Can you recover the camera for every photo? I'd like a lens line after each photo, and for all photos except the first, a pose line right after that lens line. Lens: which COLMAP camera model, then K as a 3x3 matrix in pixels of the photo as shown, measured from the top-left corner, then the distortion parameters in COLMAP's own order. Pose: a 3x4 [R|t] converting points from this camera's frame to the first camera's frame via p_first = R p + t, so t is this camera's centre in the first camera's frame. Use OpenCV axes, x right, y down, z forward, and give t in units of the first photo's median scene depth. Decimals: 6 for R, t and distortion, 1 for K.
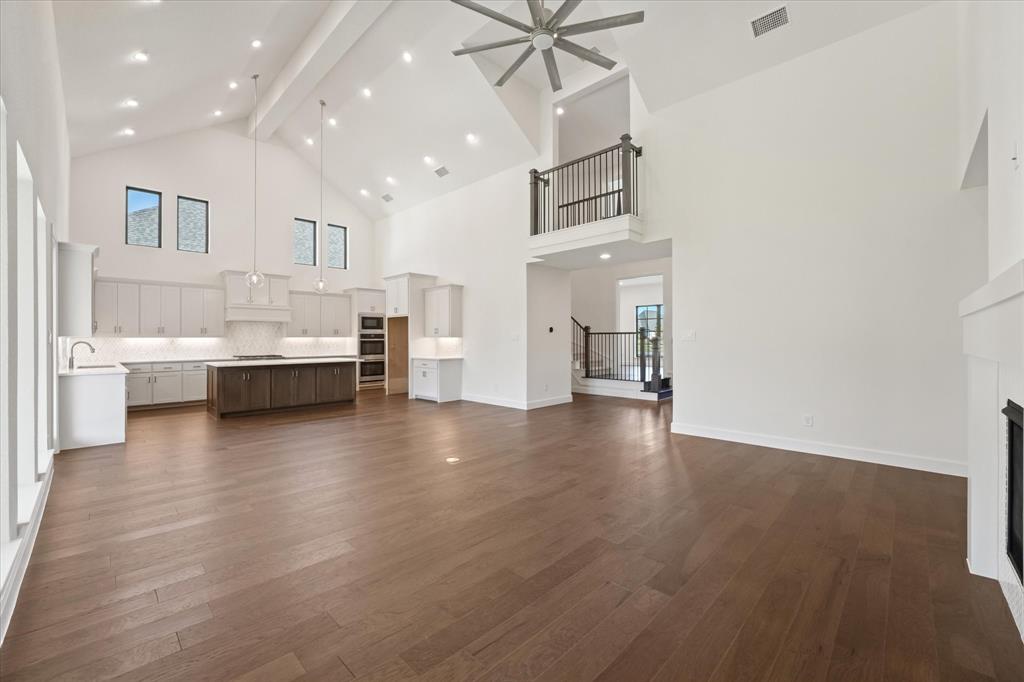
lens RADIAL K [[412.8, 0, 505.3], [0, 412.8, 341.1], [0, 0, 1]] dist [-0.023910, 0.000496]
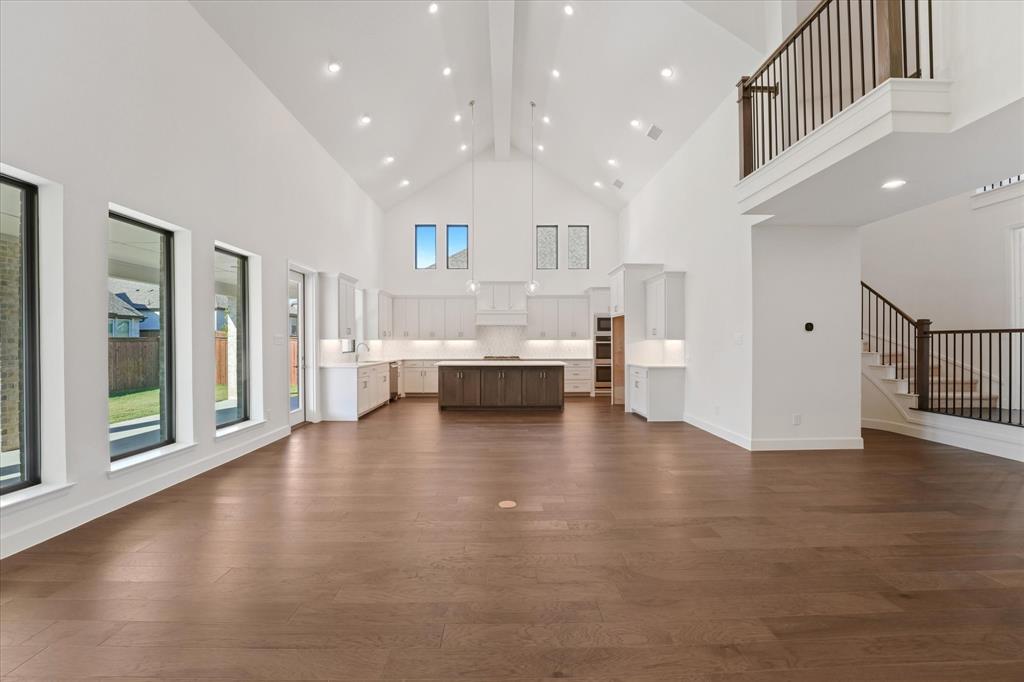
lens RADIAL K [[412.8, 0, 512.5], [0, 412.8, 341.9], [0, 0, 1]] dist [-0.023910, 0.000496]
pose [[0.719135, 0.001684, -0.694868, 0.190860], [-0.004579, 0.999987, -0.002315, -0.001656], [0.694855, 0.004846, 0.719133, 0.225825]]
